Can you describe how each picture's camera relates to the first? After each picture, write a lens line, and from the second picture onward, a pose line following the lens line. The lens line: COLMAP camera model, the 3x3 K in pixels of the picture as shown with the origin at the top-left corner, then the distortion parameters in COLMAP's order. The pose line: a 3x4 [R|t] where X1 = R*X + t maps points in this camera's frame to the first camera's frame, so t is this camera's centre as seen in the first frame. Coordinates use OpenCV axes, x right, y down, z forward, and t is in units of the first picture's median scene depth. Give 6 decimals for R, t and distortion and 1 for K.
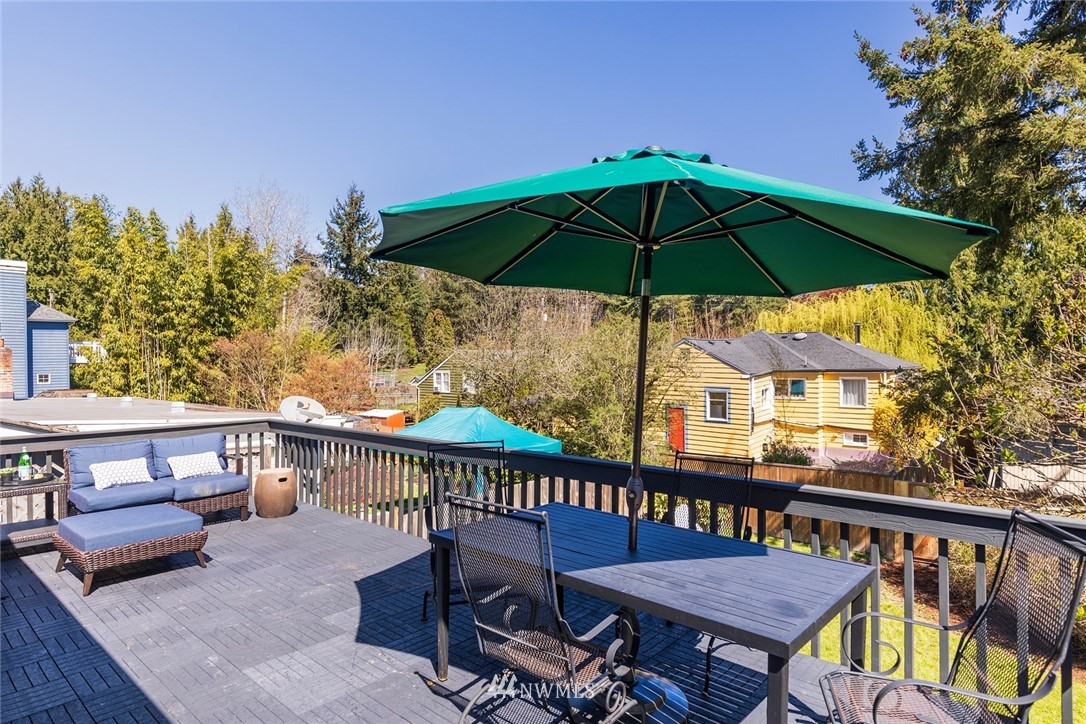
lens RADIAL K [[605.4, 0, 543.0], [0, 605.4, 362.0], [0, 0, 1]] dist [-0.000708, 0.010130]
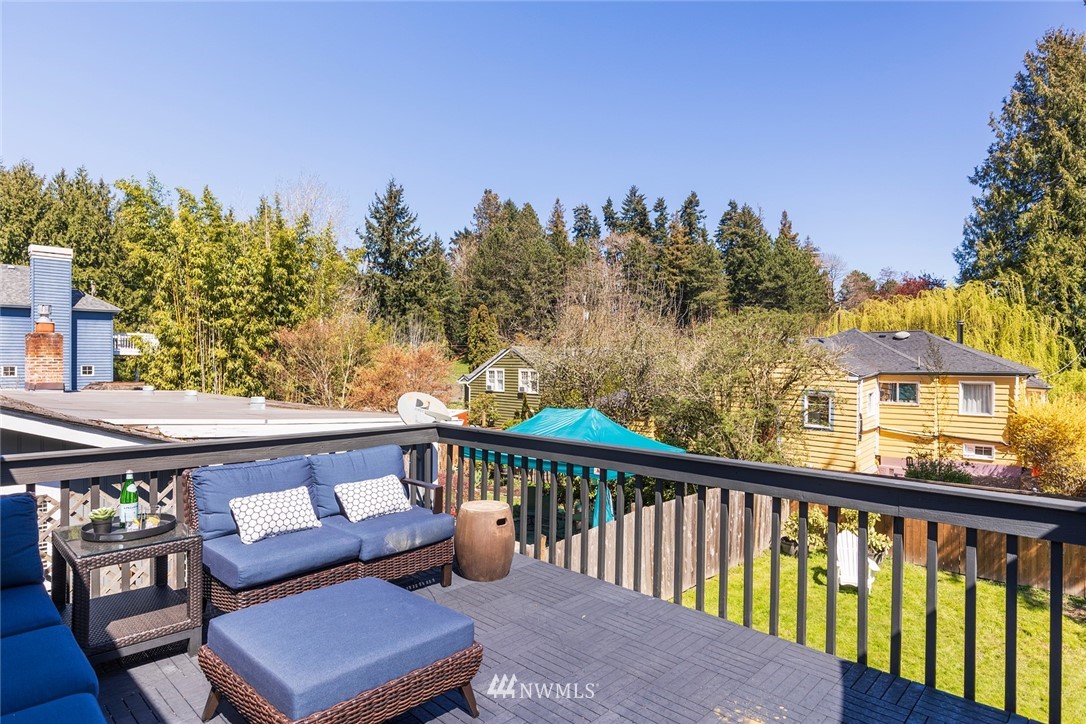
lens RADIAL K [[607.2, 0, 543.0], [0, 607.2, 362.0], [0, 0, 1]] dist [0.006555, 0.001178]
pose [[0.999152, 0.013889, -0.038769, -0.085828], [-0.013929, 0.999903, -0.000764, 0.006382], [0.038755, 0.001304, 0.999248, 0.085654]]
